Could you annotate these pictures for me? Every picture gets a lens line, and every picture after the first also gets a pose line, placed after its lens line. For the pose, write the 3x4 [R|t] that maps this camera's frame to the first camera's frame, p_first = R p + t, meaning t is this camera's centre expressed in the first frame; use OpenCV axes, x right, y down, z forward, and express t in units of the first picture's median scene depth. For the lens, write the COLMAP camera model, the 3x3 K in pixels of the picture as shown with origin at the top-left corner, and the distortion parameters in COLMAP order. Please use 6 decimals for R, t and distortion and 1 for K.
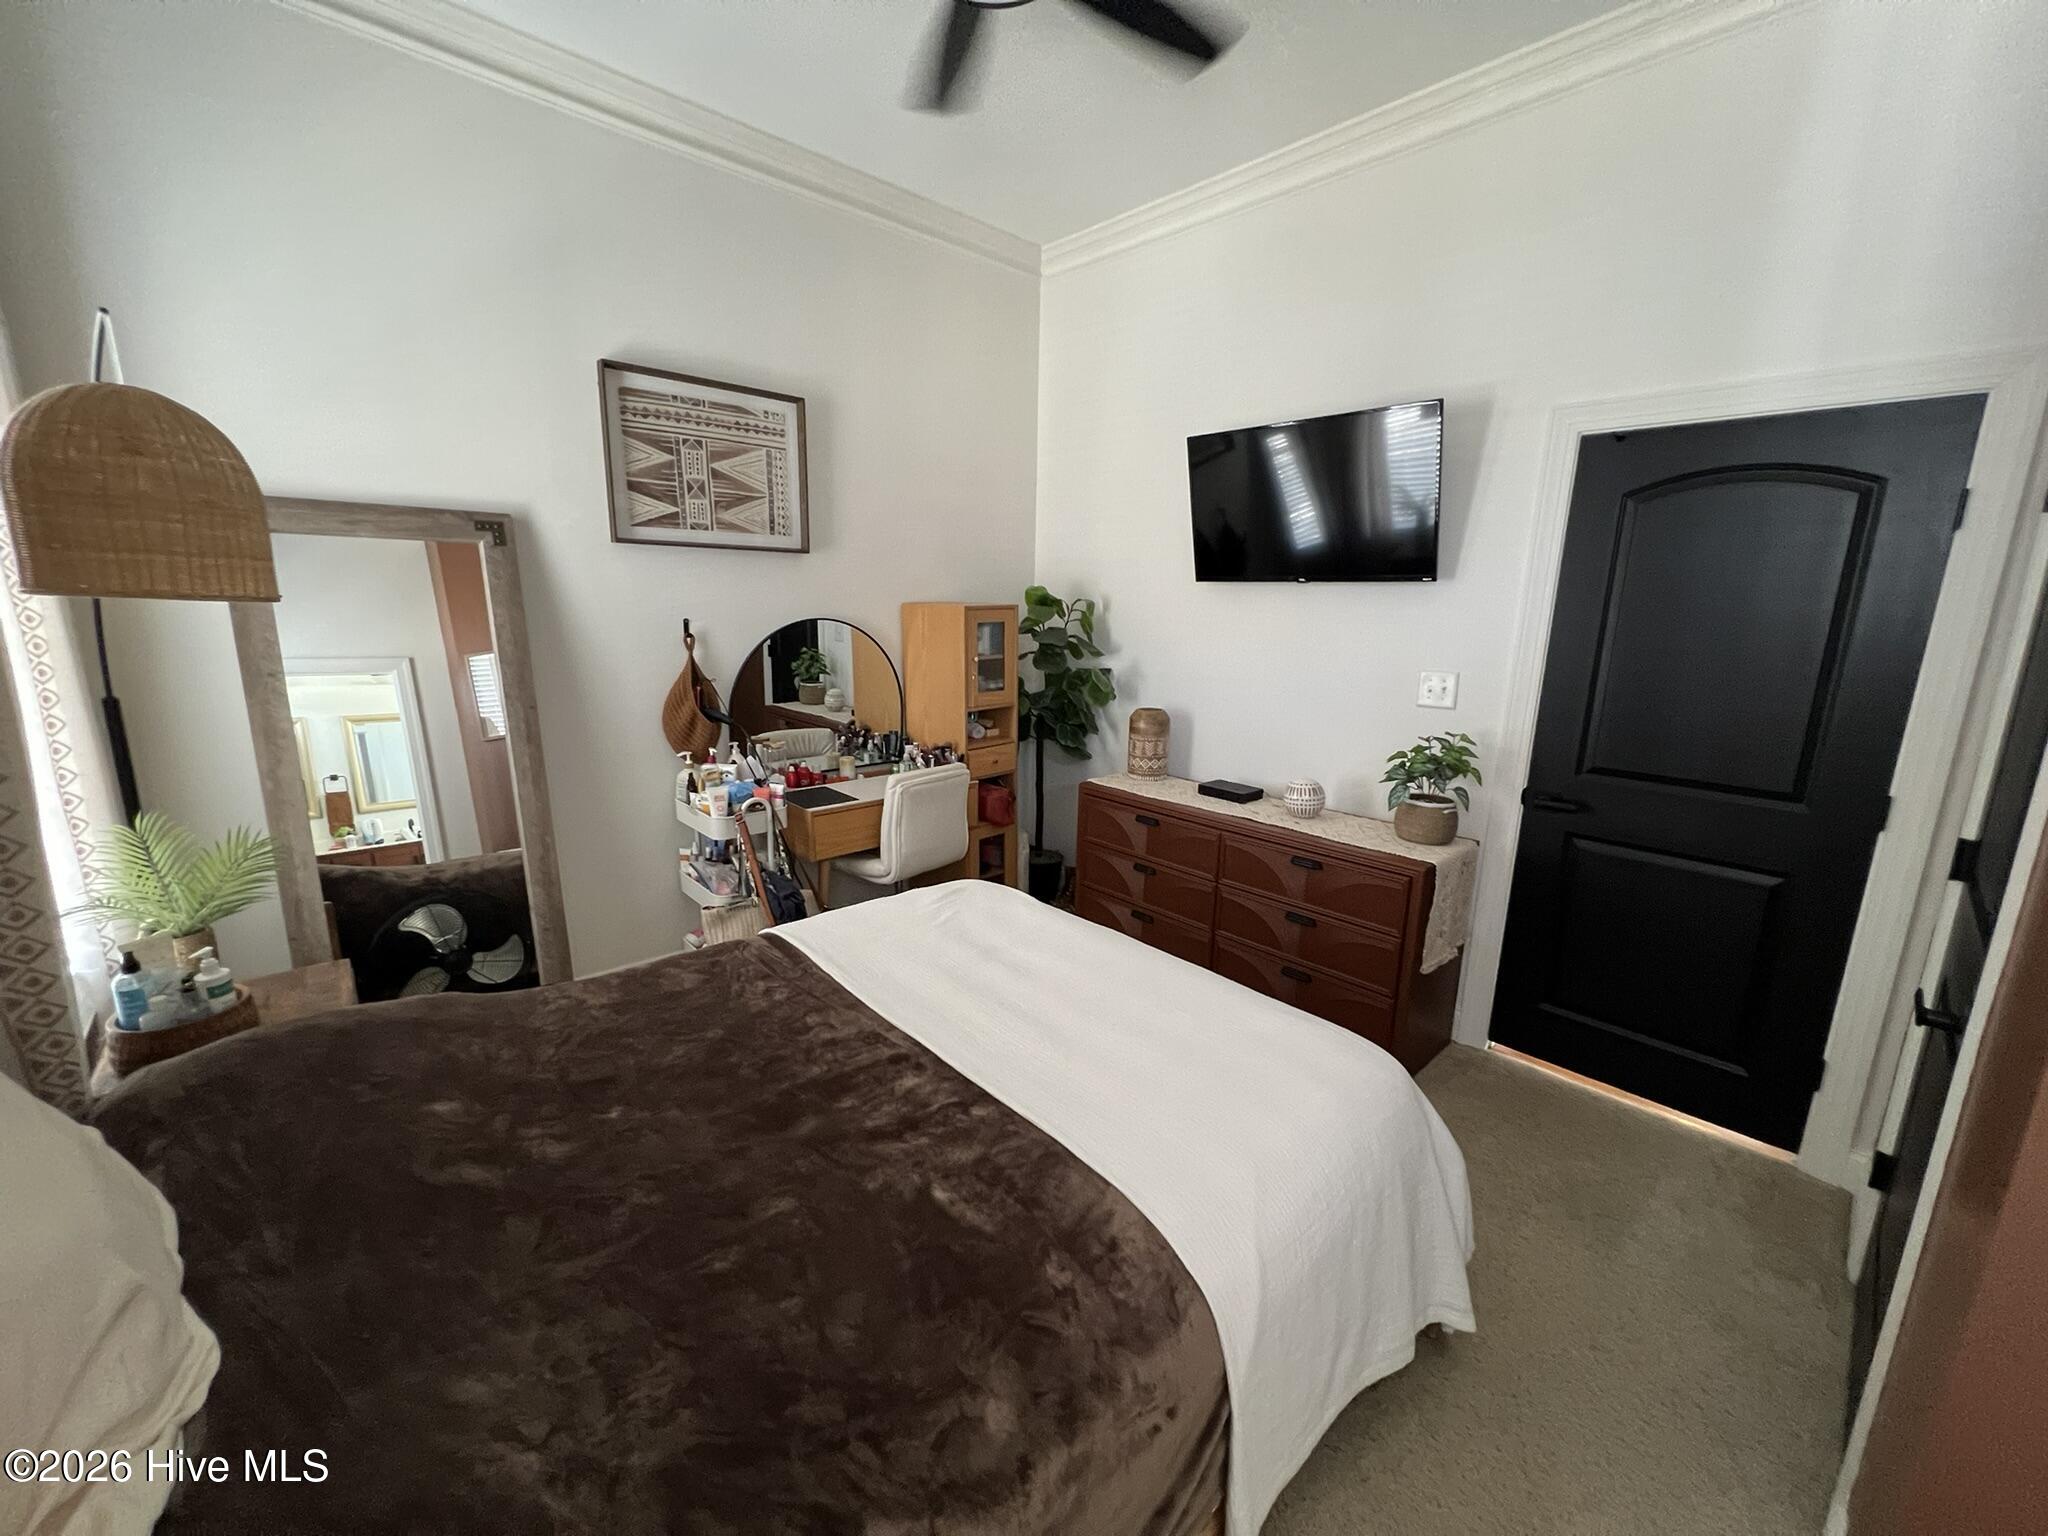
lens RADIAL K [[816.5, 0, 1026.6], [0, 816.5, 771.7], [0, 0, 1]] dist [-0.003040, 0.001027]
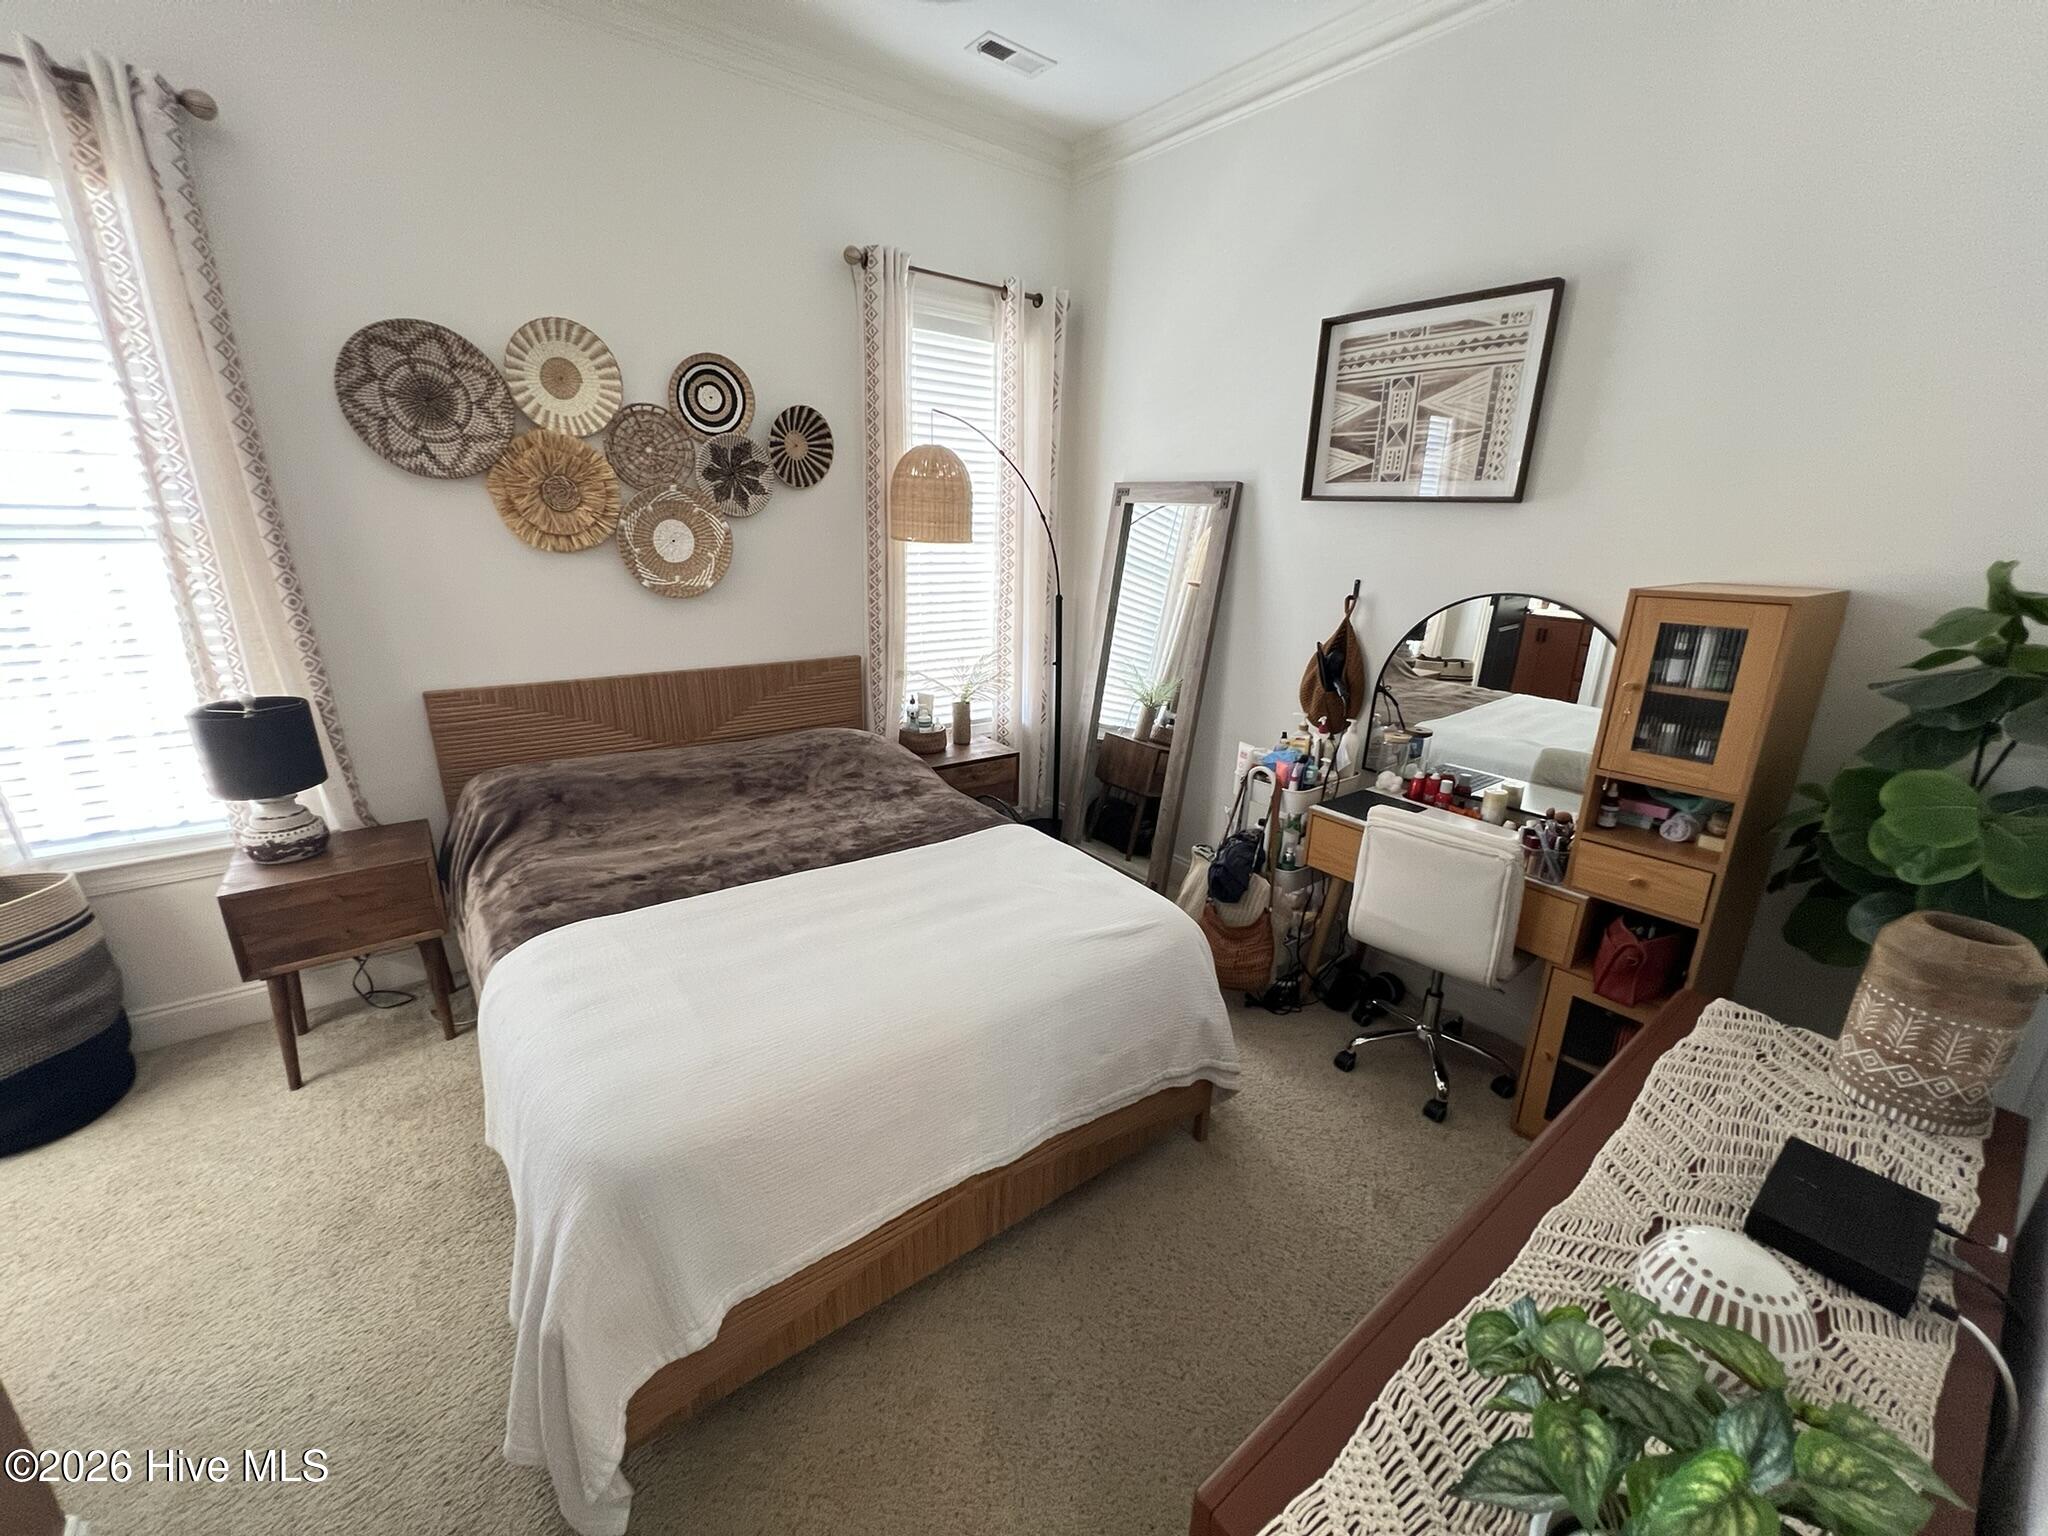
lens RADIAL K [[816.5, 0, 1025.1], [0, 816.5, 764.9], [0, 0, 1]] dist [-0.003040, 0.001027]
pose [[-0.083060, 0.269770, -0.959336, 0.578053], [-0.240473, 0.928789, 0.282000, -0.165740], [0.967095, 0.254118, -0.012273, 0.710537]]
